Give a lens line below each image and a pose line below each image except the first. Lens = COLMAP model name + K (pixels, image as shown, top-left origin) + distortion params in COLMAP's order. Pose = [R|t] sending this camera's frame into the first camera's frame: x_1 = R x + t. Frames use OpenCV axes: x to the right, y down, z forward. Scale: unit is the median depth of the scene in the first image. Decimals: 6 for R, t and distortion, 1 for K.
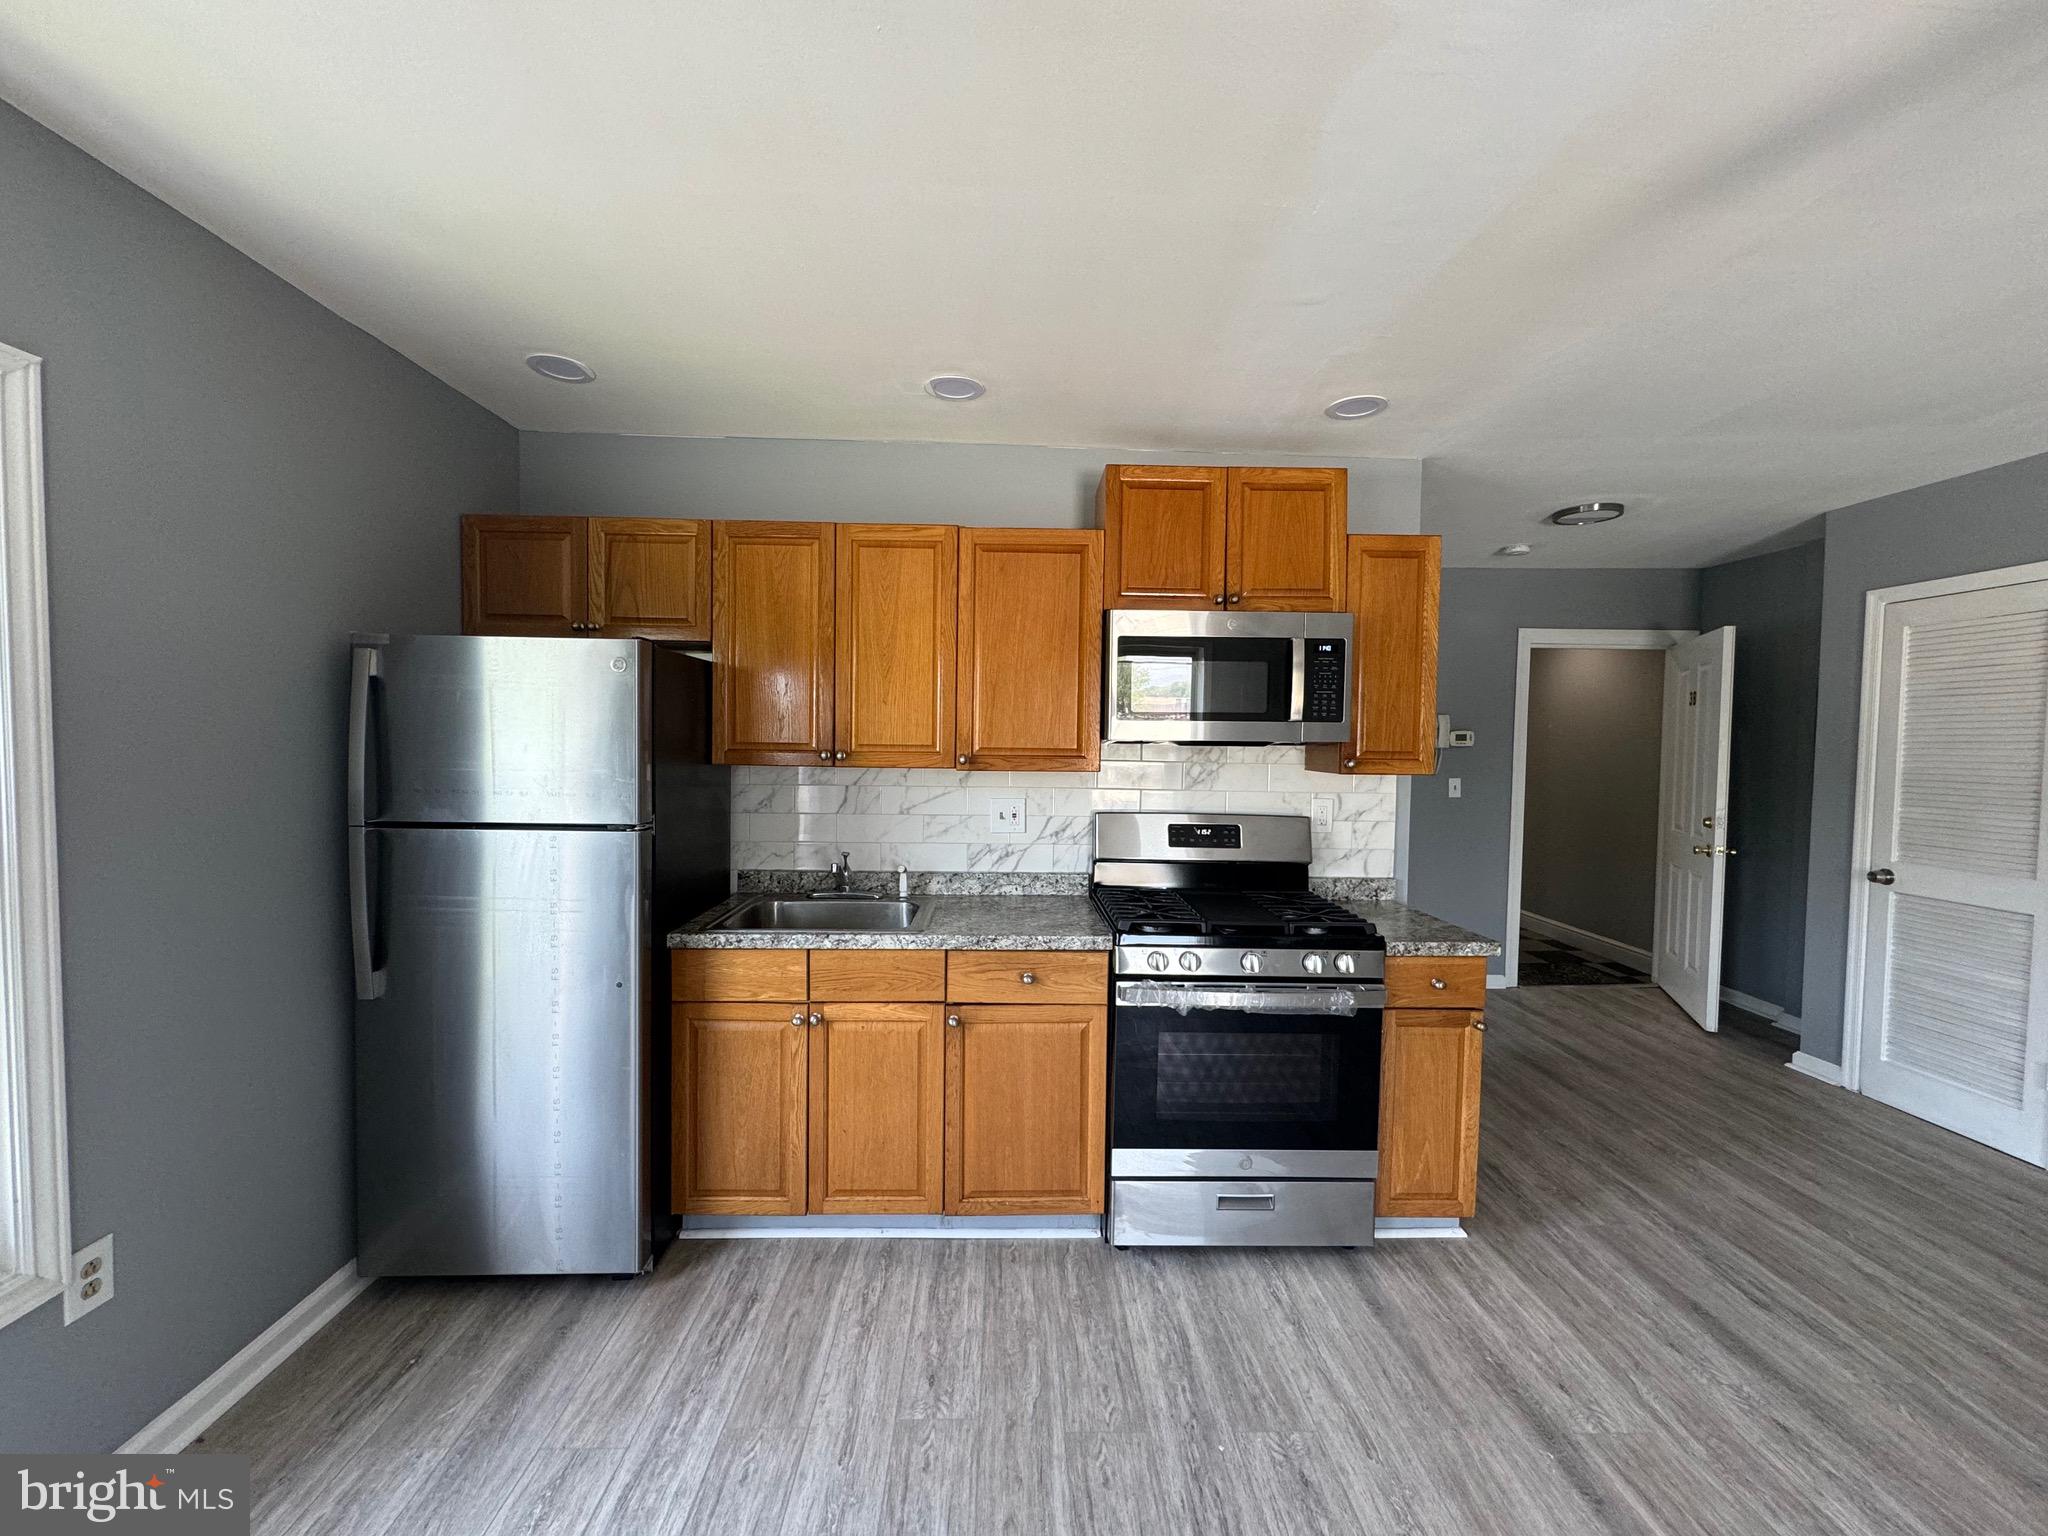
lens RADIAL K [[814.3, 0, 1019.8], [0, 814.3, 769.0], [0, 0, 1]] dist [-0.001143, 0.000524]
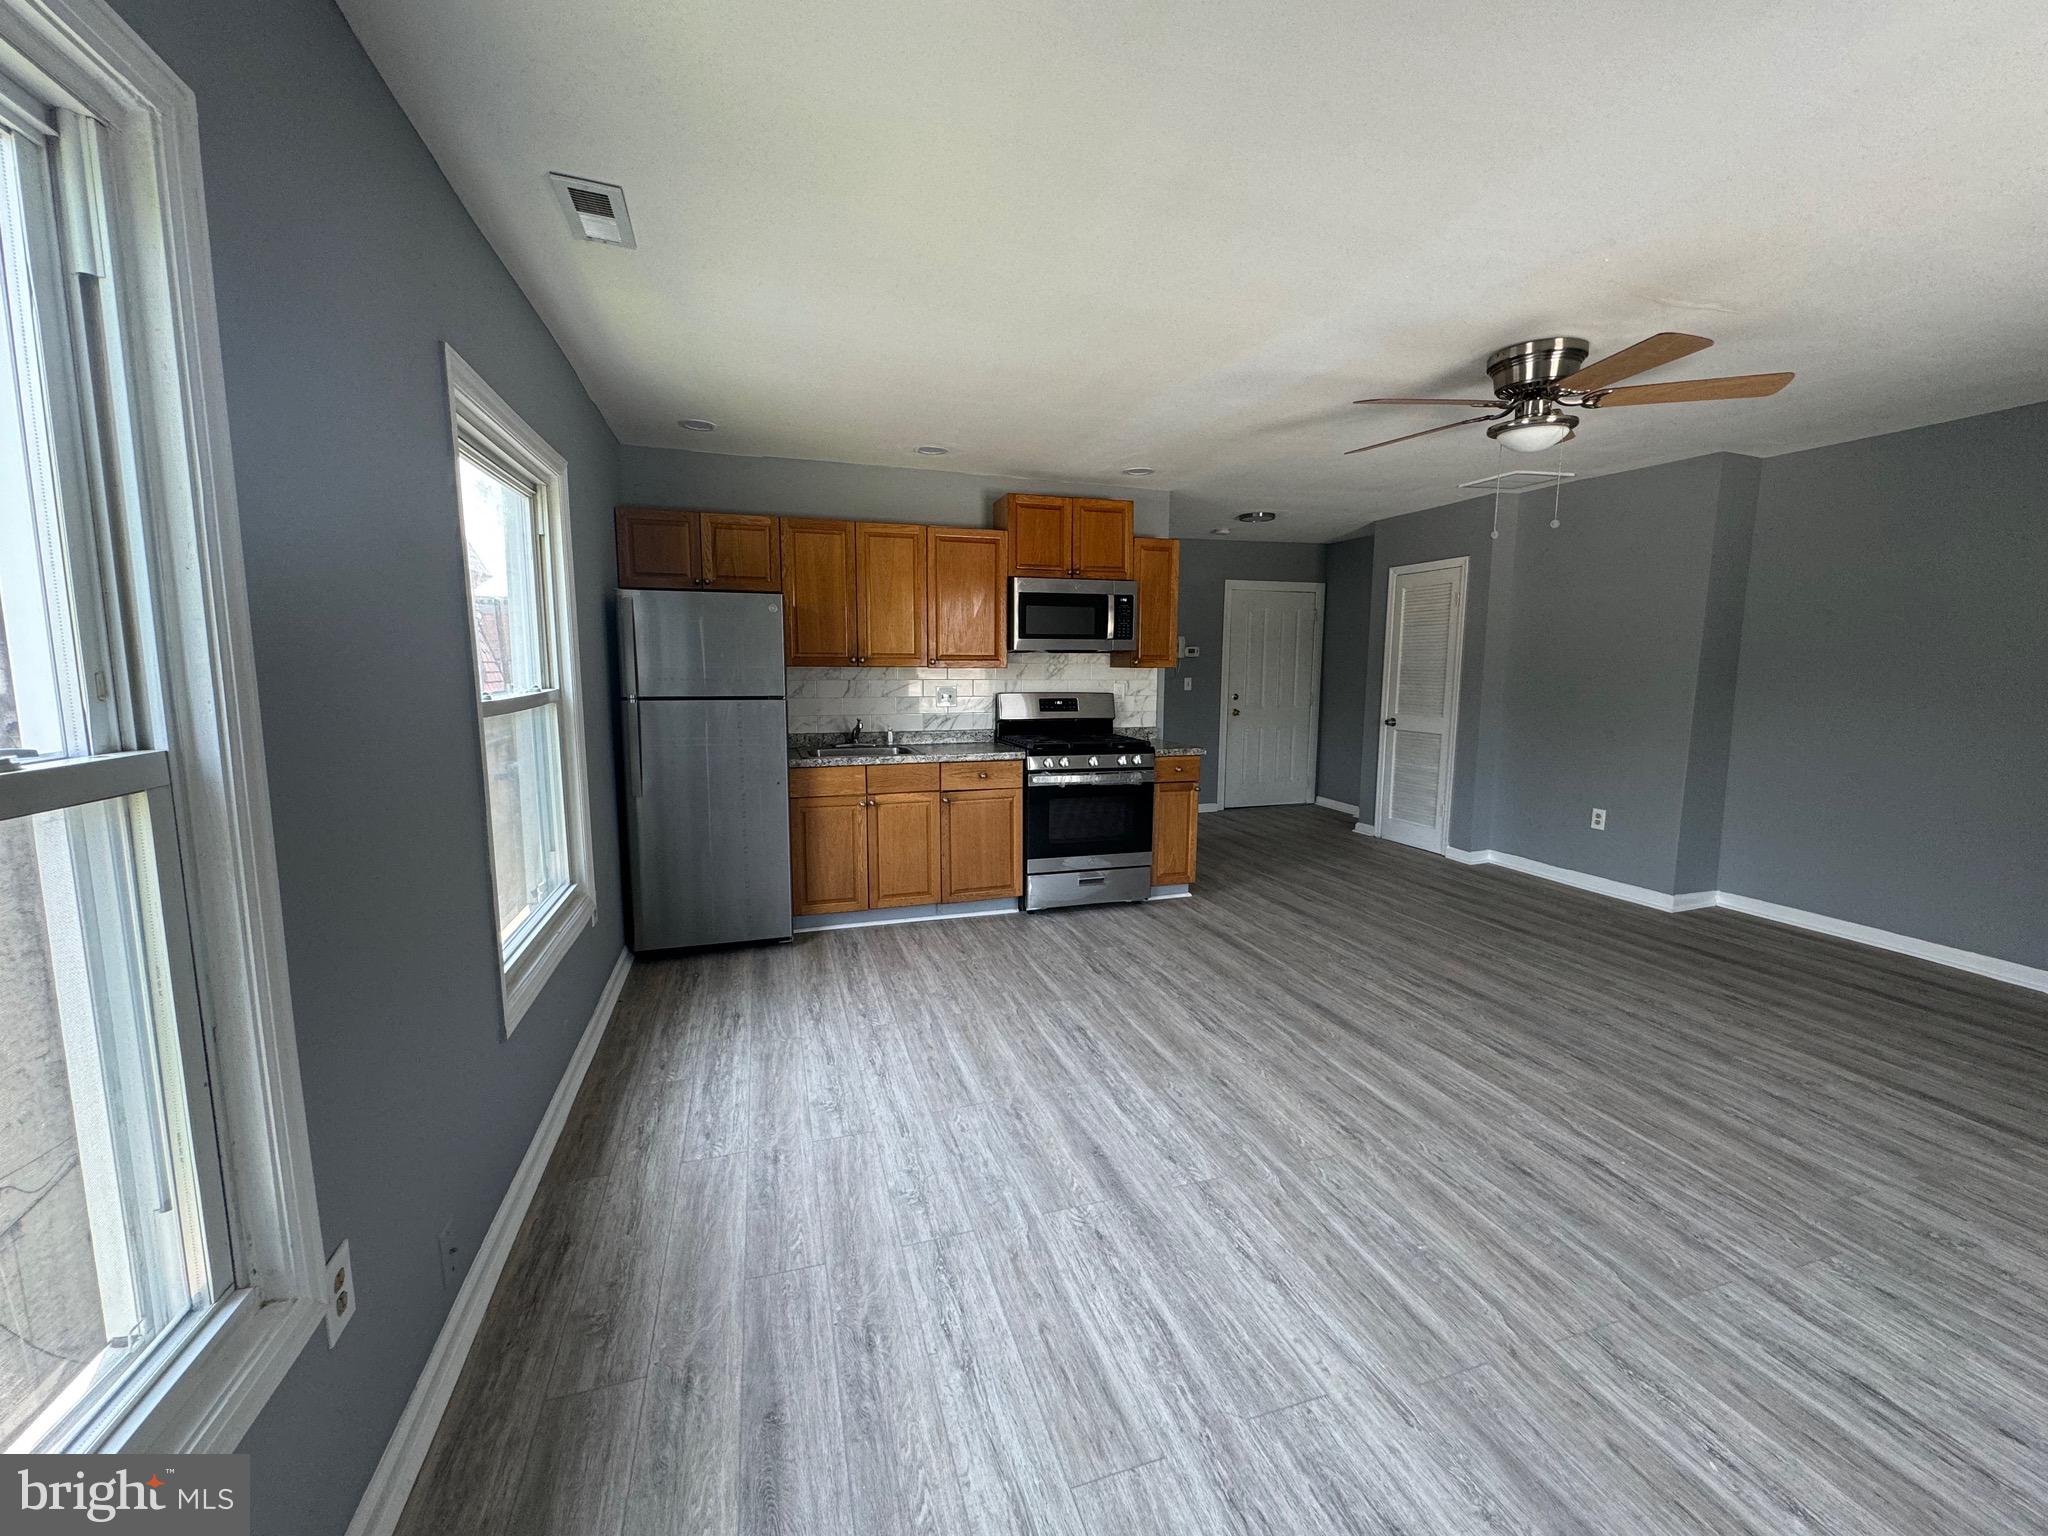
lens RADIAL K [[814.3, 0, 1019.8], [0, 814.3, 769.0], [0, 0, 1]] dist [-0.001143, 0.000524]
pose [[0.959823, -0.046701, 0.276692, -0.403253], [0.020991, 0.995240, 0.095166, 0.058235], [-0.279819, -0.085534, 0.956235, -0.782956]]
